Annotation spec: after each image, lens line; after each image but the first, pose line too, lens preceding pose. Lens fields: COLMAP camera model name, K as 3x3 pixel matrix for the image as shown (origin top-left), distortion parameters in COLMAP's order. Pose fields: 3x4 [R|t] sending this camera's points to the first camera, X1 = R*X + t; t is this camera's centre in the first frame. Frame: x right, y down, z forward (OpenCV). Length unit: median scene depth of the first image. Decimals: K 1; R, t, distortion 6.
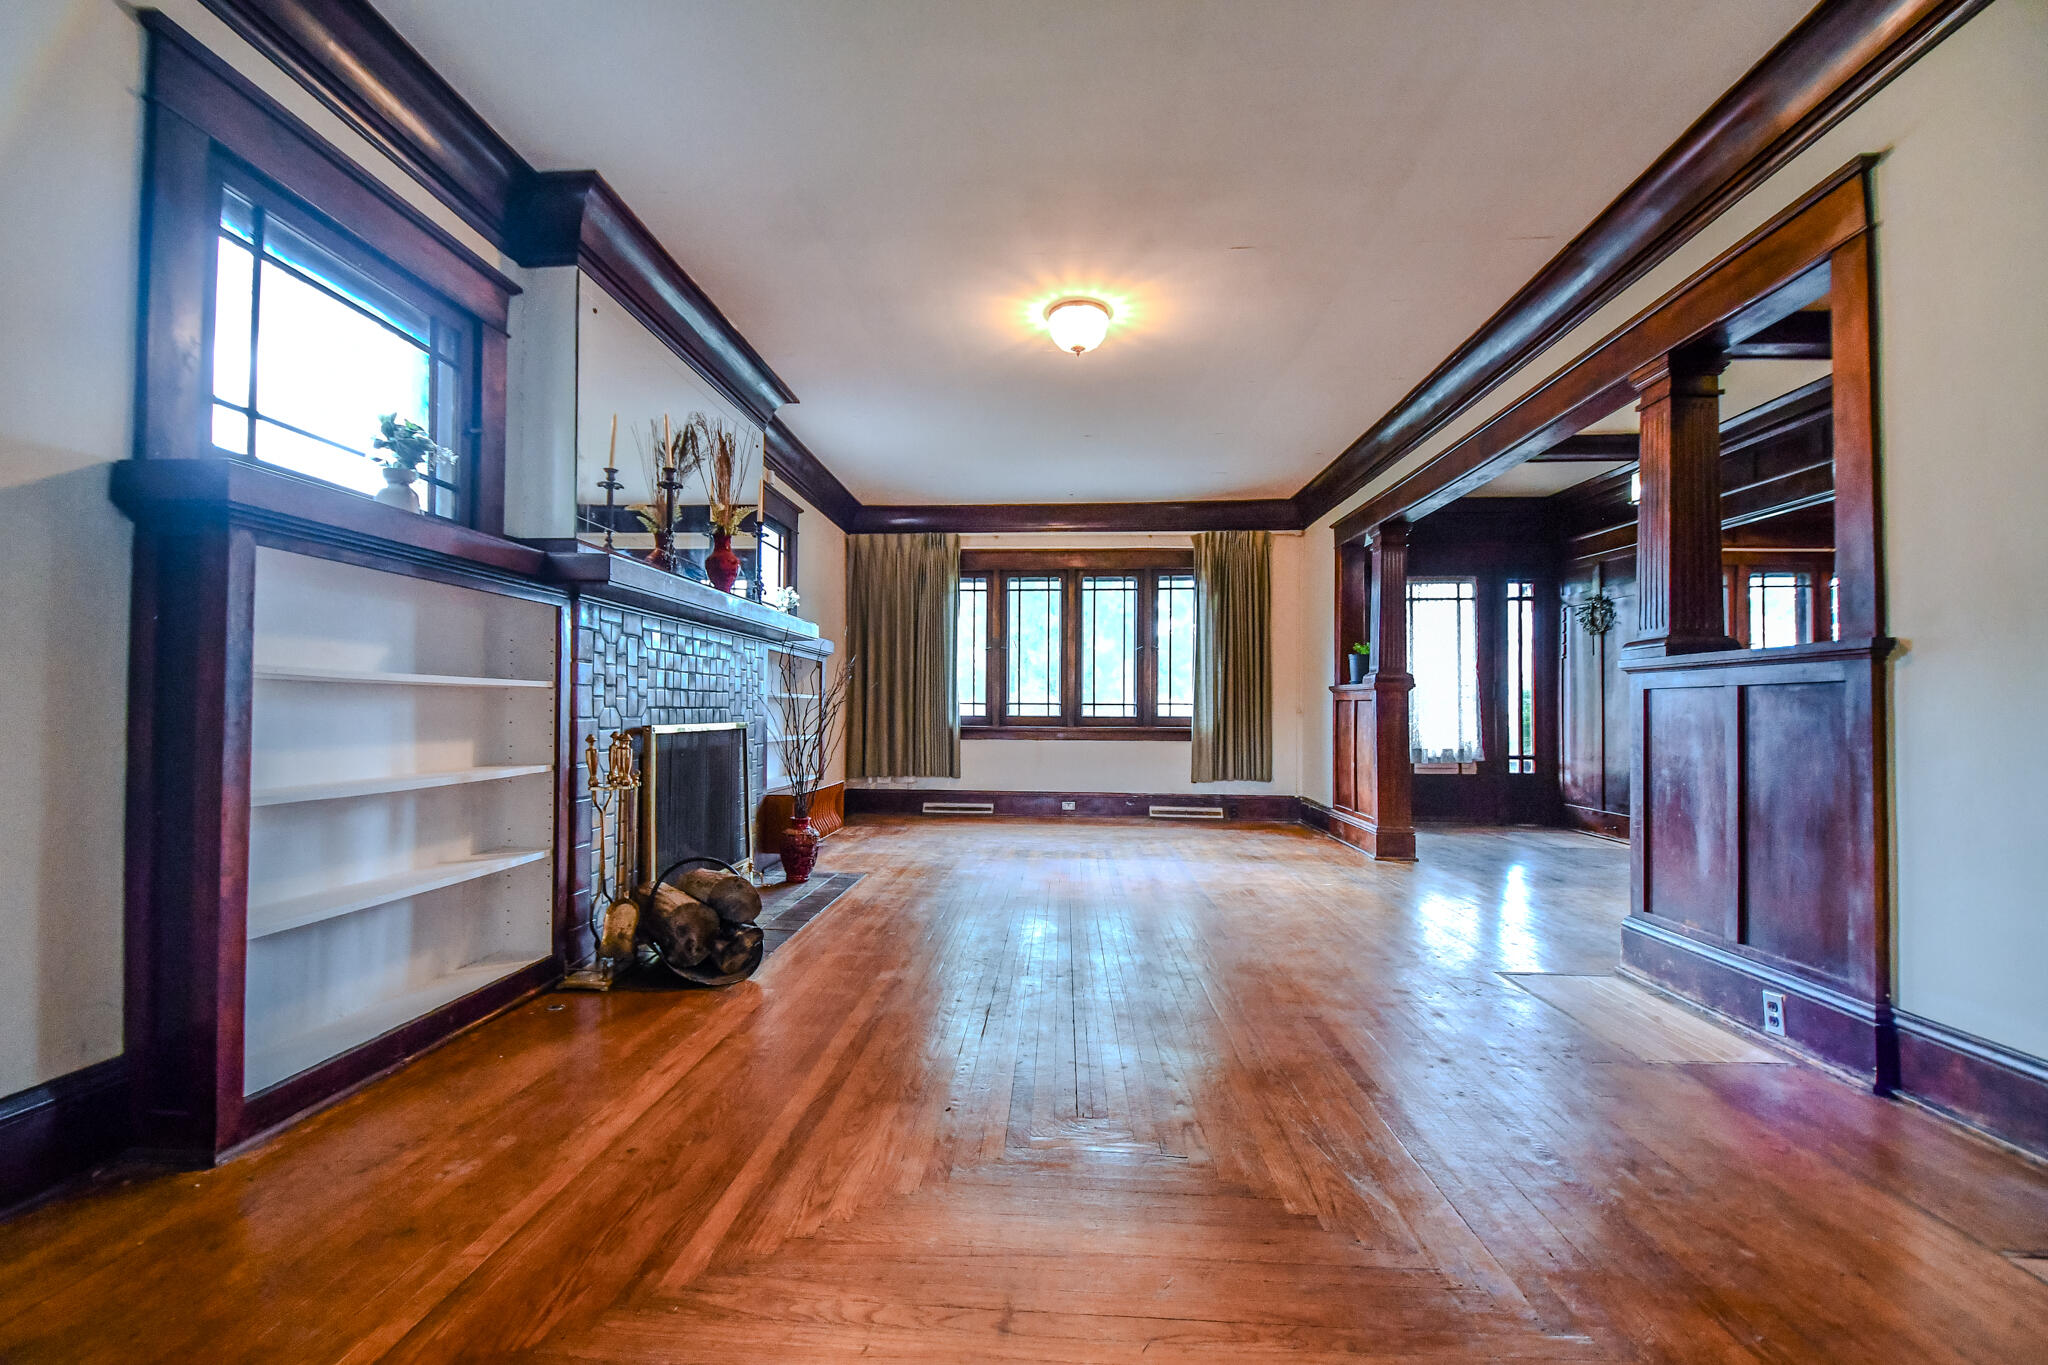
lens RADIAL K [[882.9, 0, 997.9], [0, 882.9, 695.1], [0, 0, 1]] dist [0.022652, -0.027282]
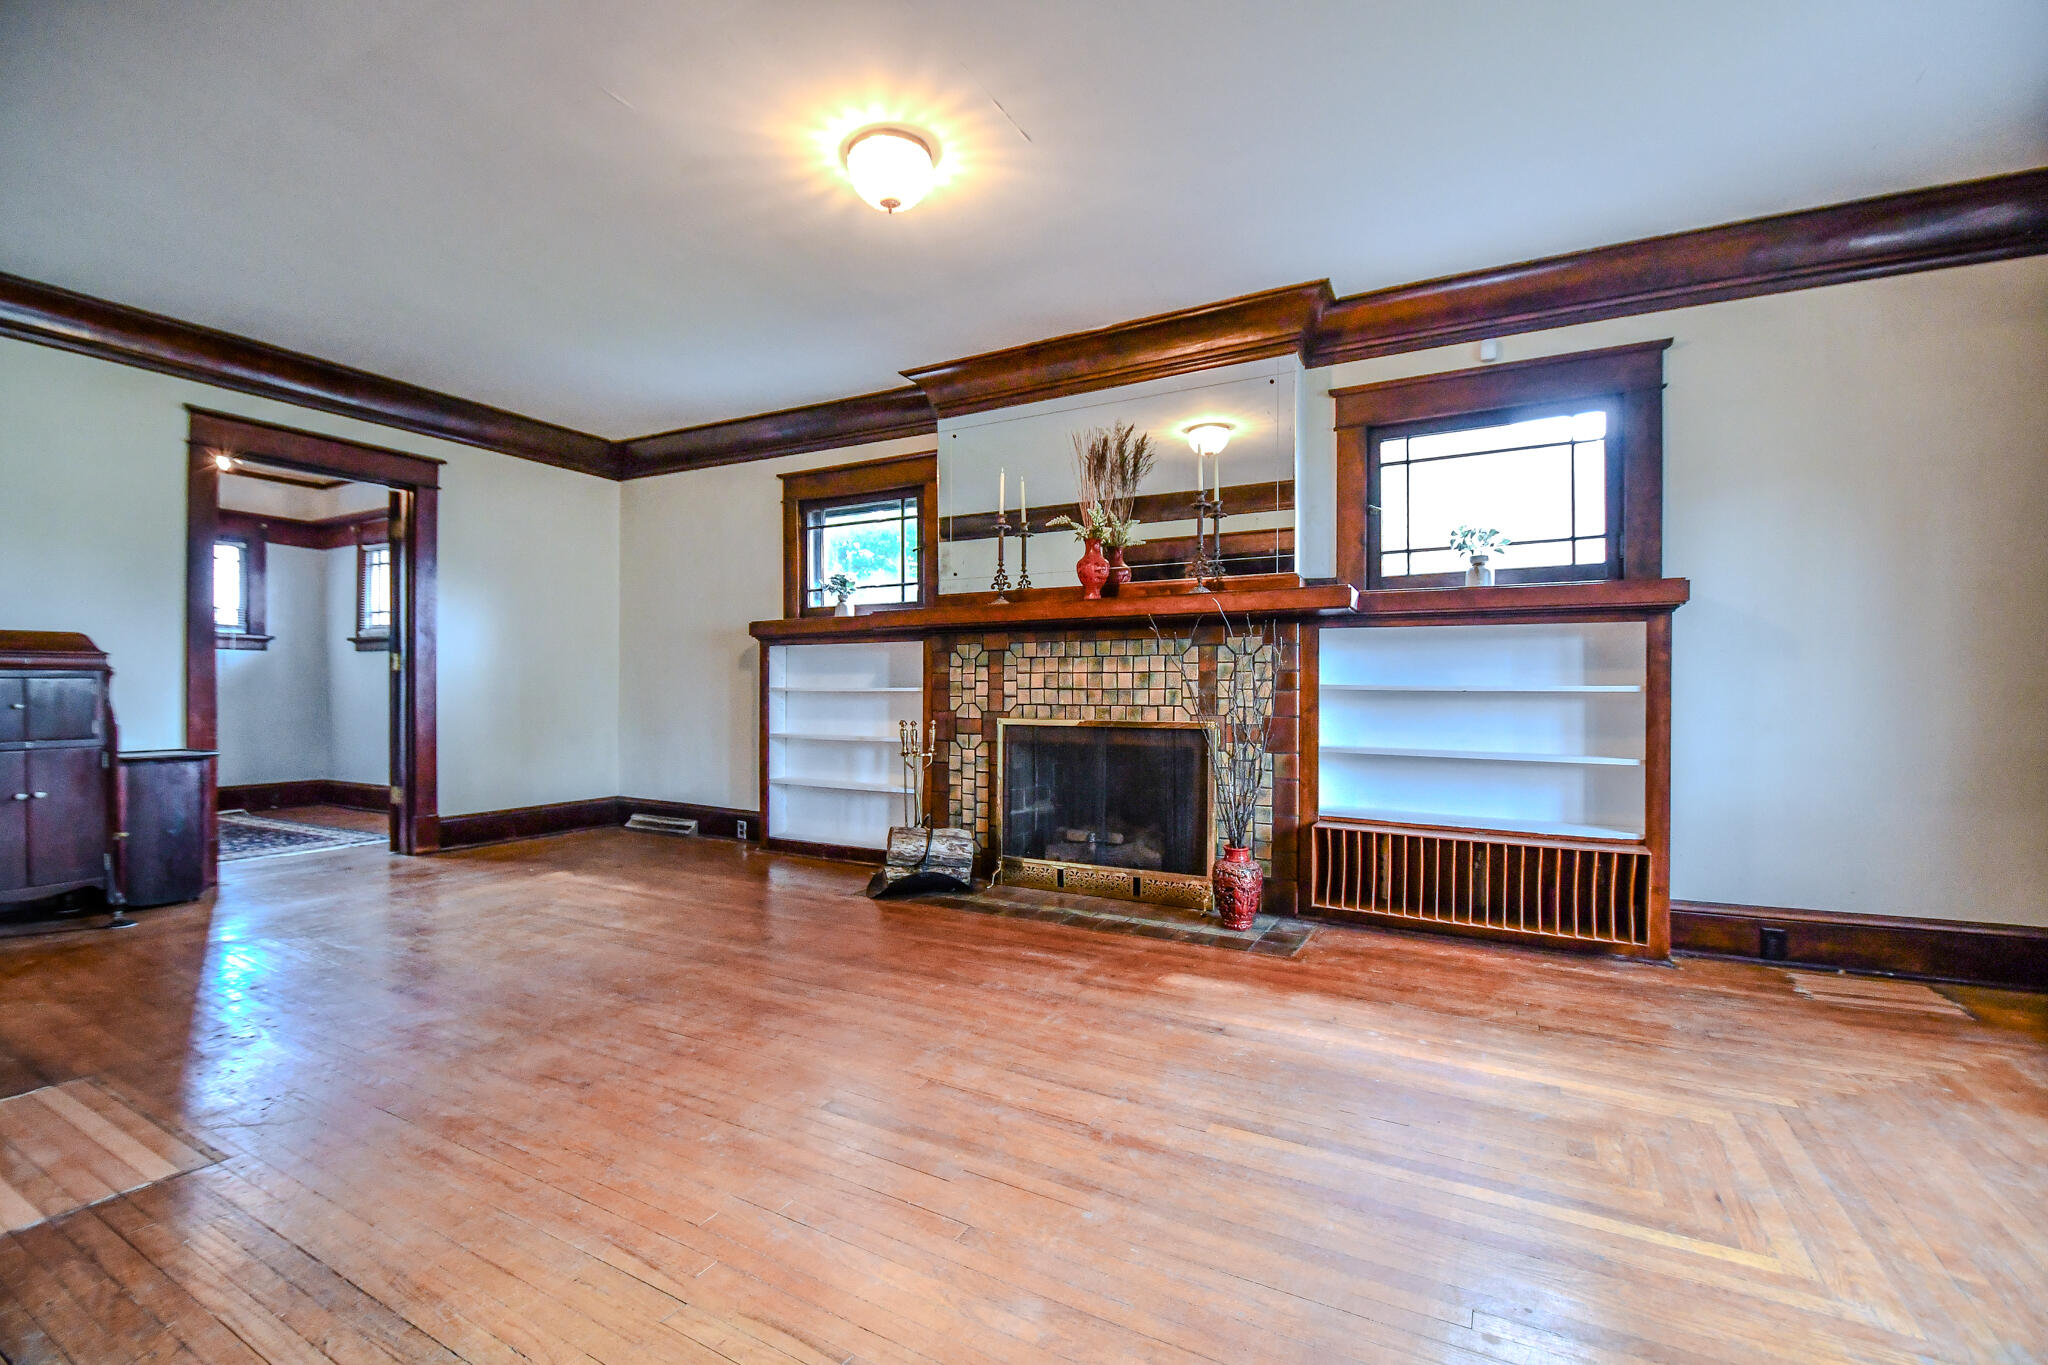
lens RADIAL K [[882.9, 0, 997.9], [0, 882.9, 695.1], [0, 0, 1]] dist [0.022652, -0.027282]
pose [[-0.421280, 0.000005, -0.906931, 0.848698], [0.009501, 0.999945, -0.004408, 0.005854], [0.906881, -0.010474, -0.421257, 1.664198]]
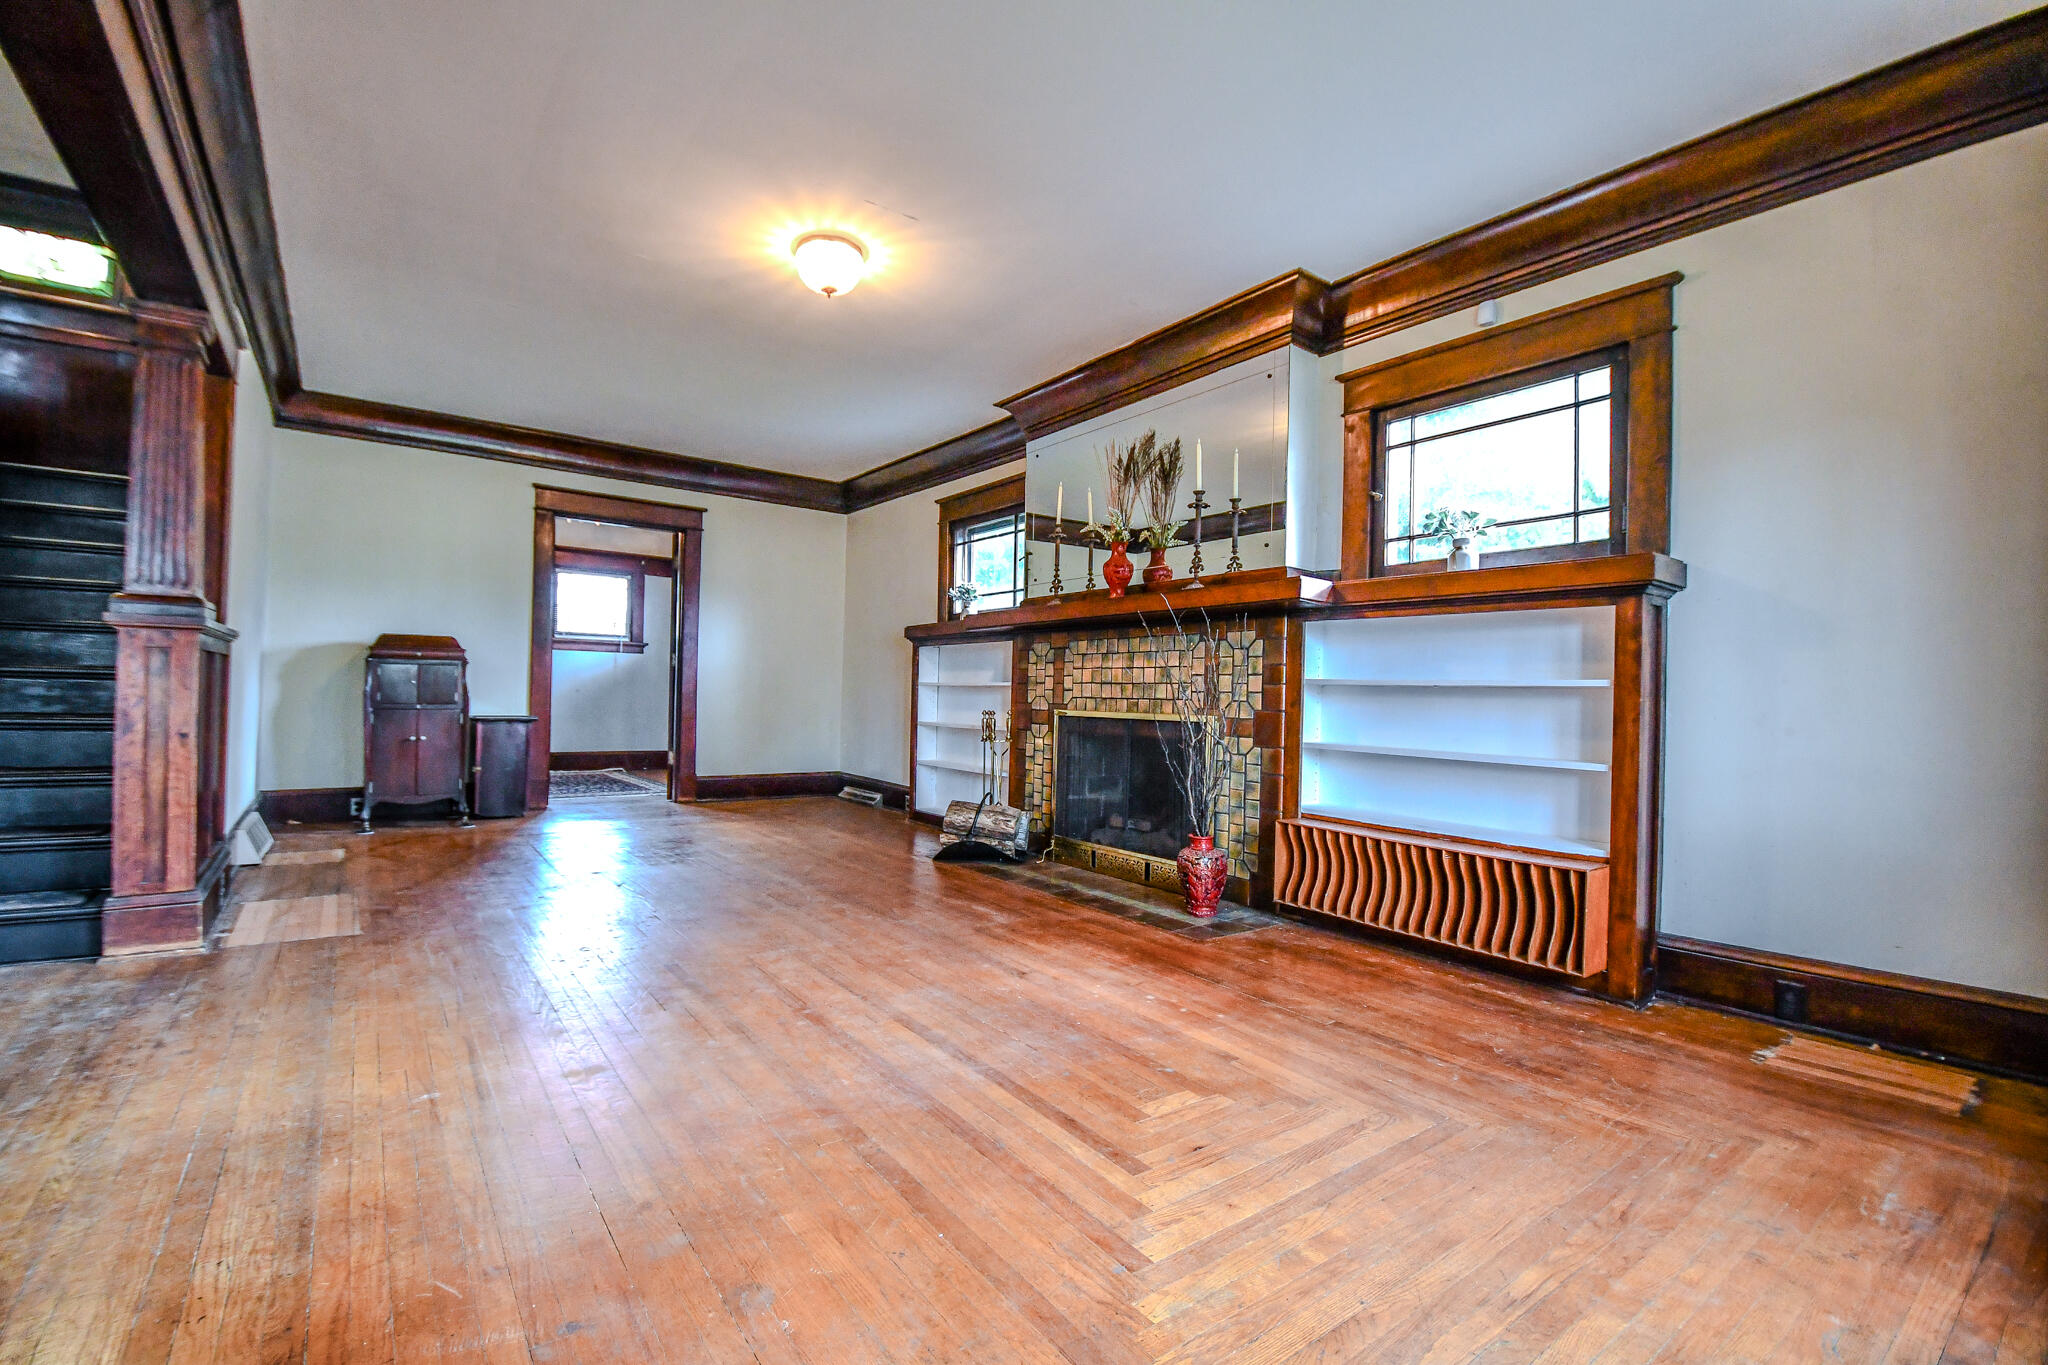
lens RADIAL K [[882.9, 0, 997.9], [0, 882.9, 695.1], [0, 0, 1]] dist [0.022652, -0.027282]
pose [[-0.760987, -0.021959, -0.648395, 0.651073], [-0.016014, 0.999758, -0.015064, 0.035752], [0.648569, -0.001080, -0.761155, 2.177680]]
